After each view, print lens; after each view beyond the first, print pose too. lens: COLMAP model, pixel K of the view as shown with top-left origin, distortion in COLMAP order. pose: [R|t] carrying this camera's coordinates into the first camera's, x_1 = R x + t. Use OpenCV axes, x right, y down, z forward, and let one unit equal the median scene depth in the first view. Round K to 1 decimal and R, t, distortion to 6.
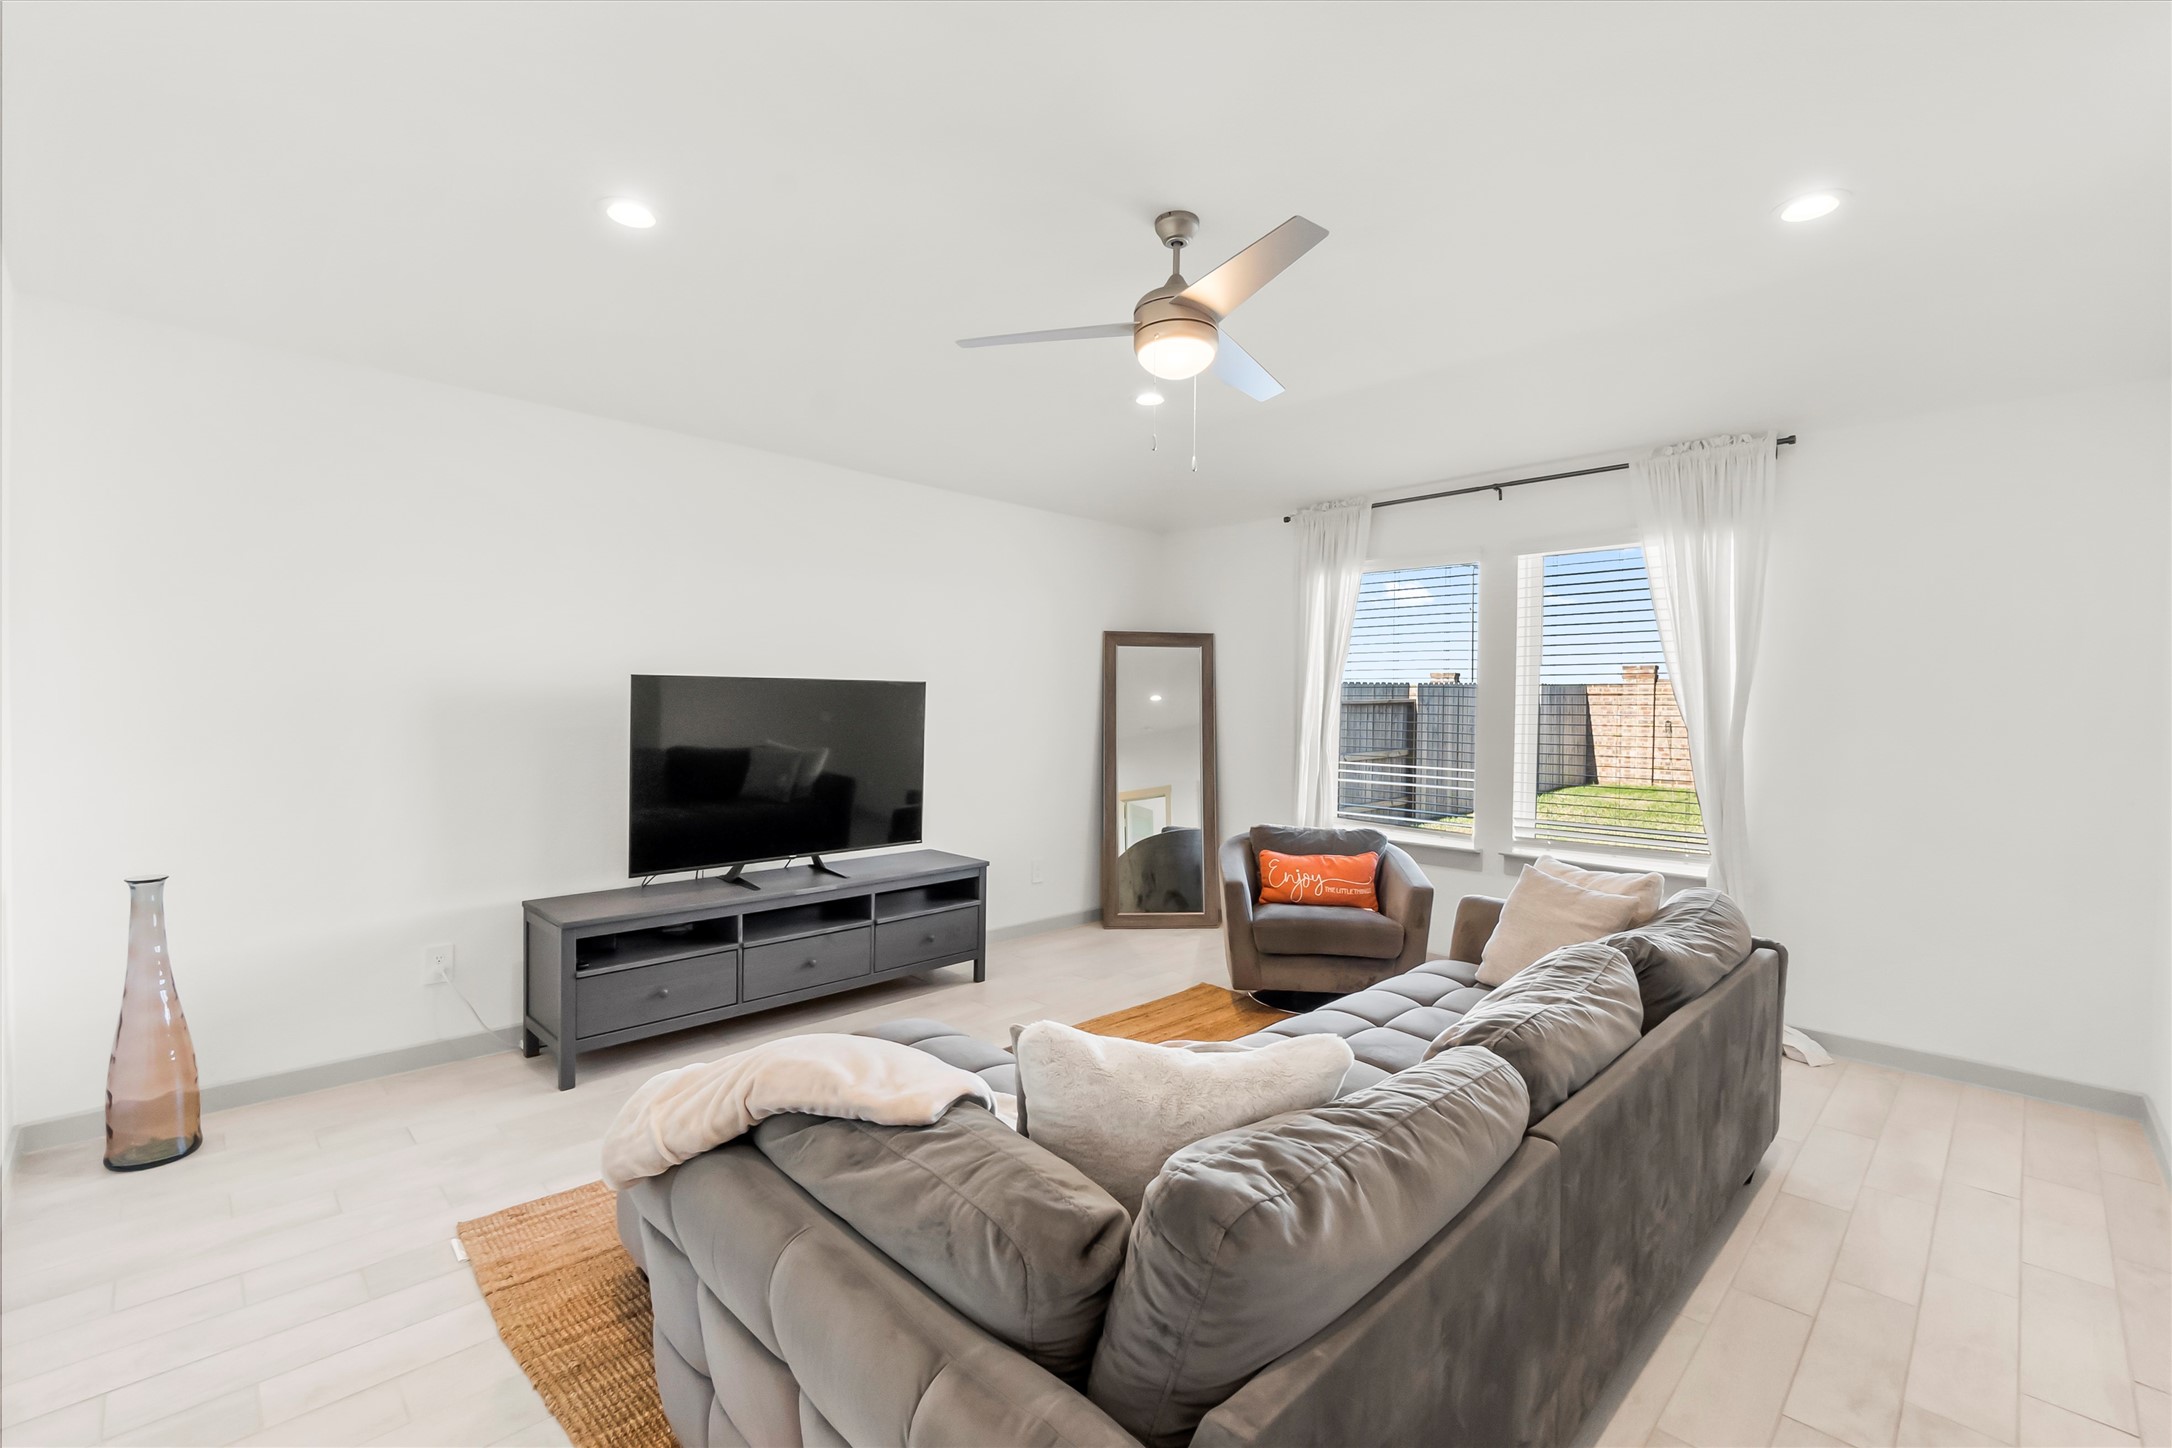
lens RADIAL K [[943.1, 0, 1102.1], [0, 943.1, 727.4], [0, 0, 1]] dist [-0.004318, 0.001029]
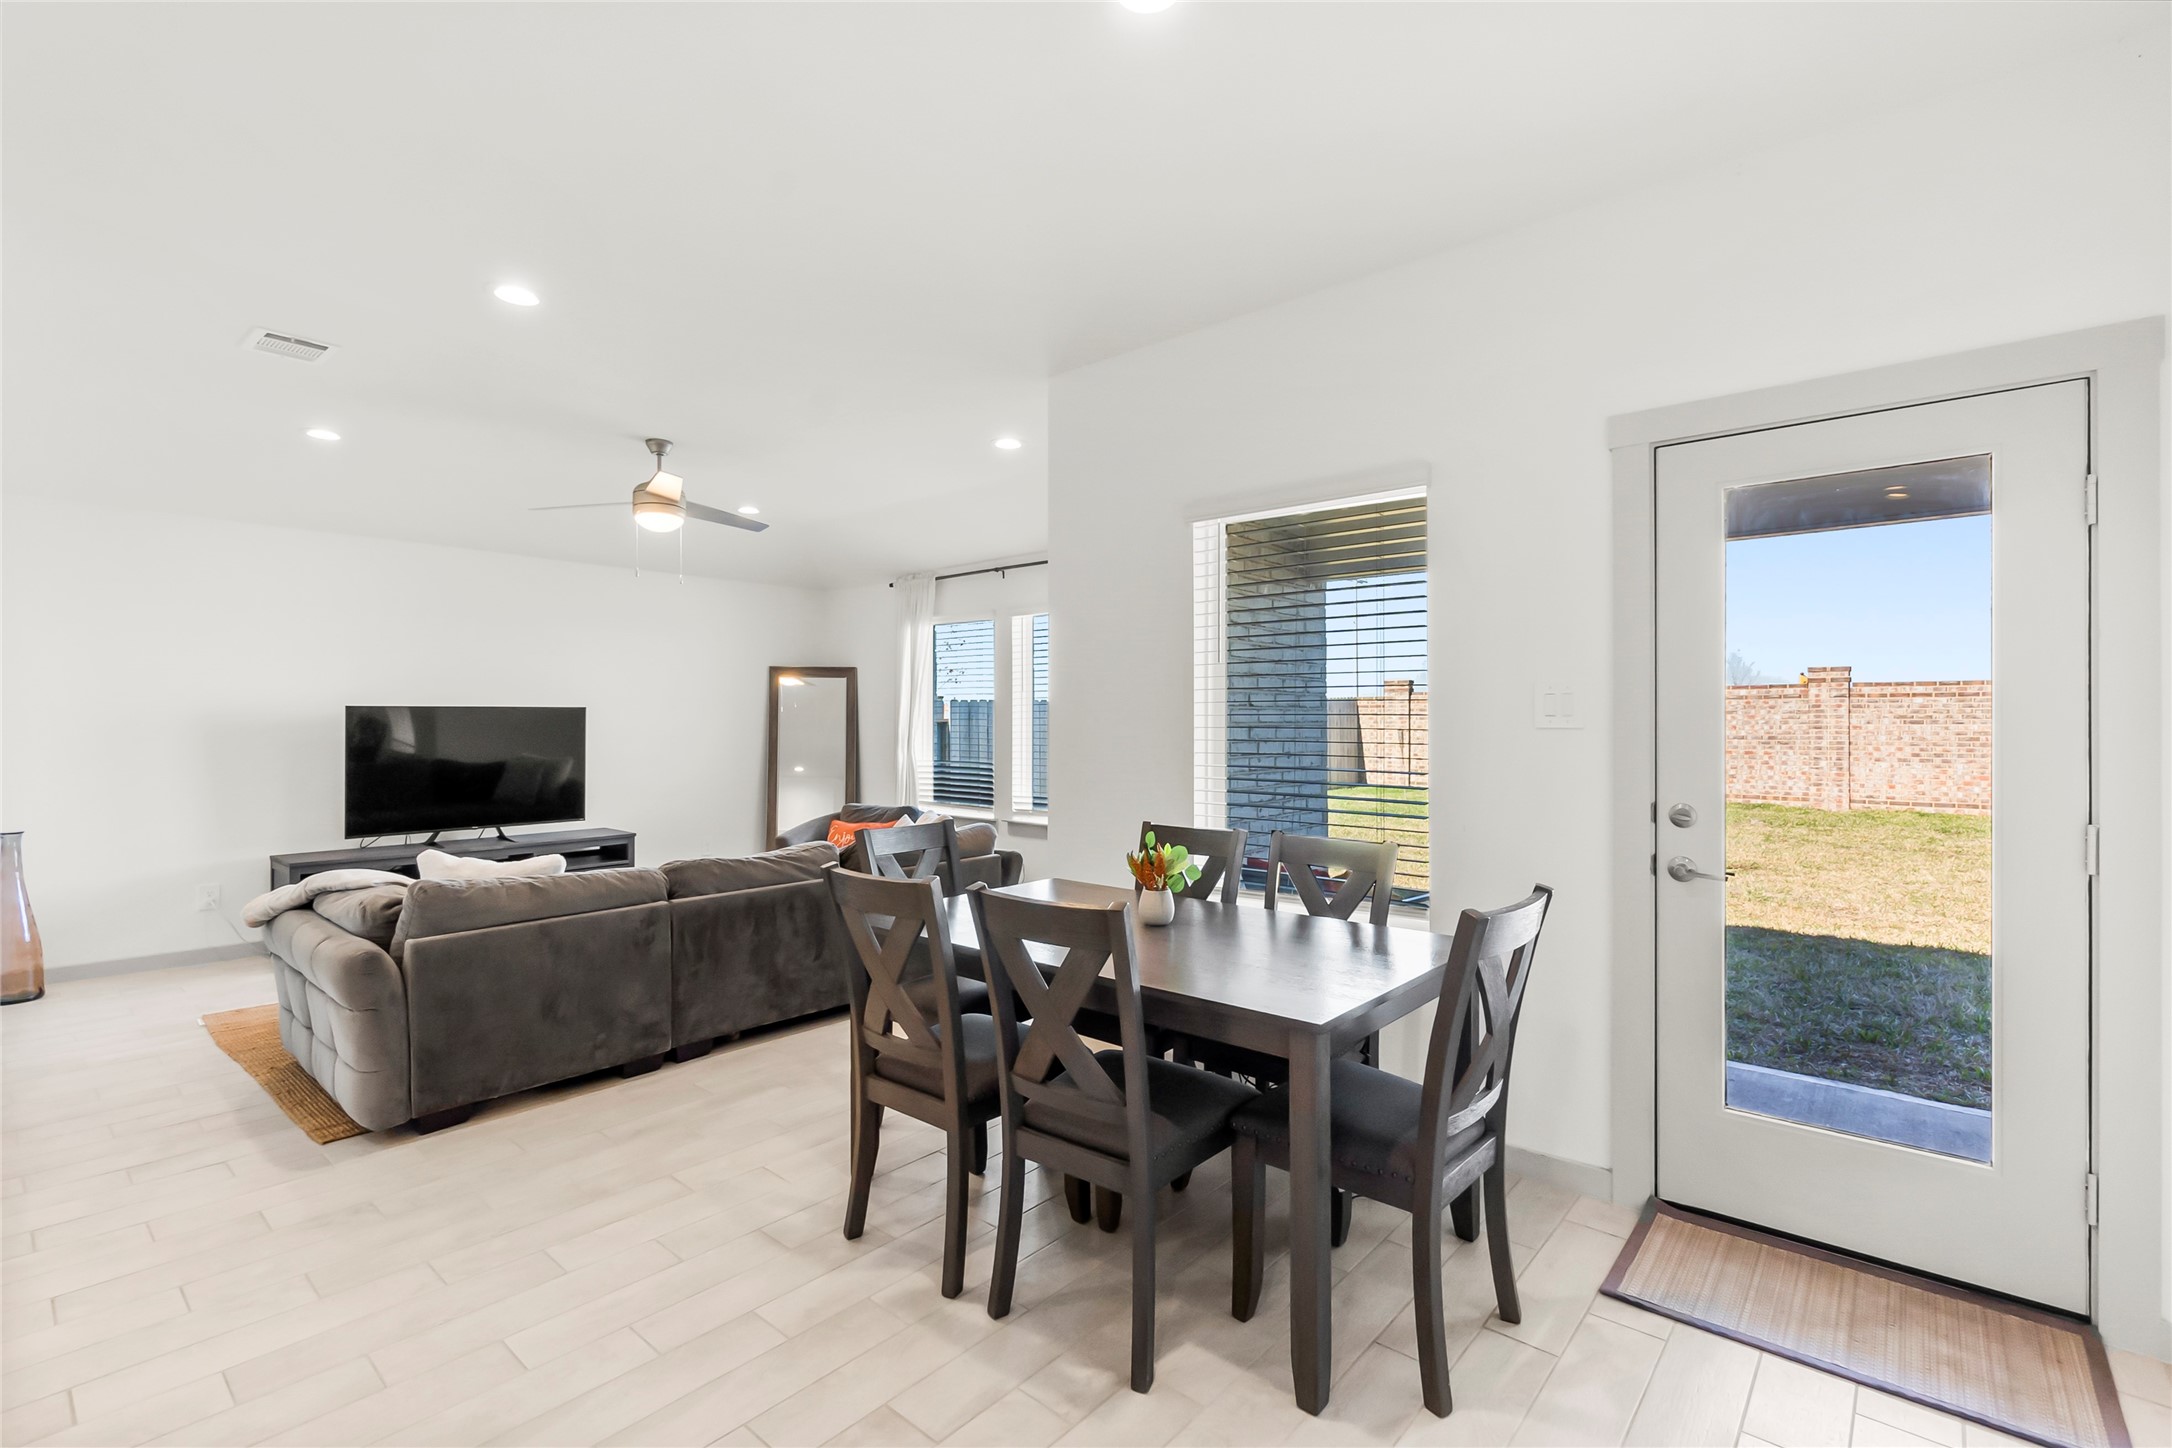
lens RADIAL K [[943.1, 0, 1073.3], [0, 943.1, 728.4], [0, 0, 1]] dist [-0.004318, 0.001029]
pose [[0.996259, -0.013324, 0.085381, 0.426180], [0.014754, 0.999761, -0.016140, 0.017278], [-0.085146, 0.017340, 0.996218, -0.486364]]
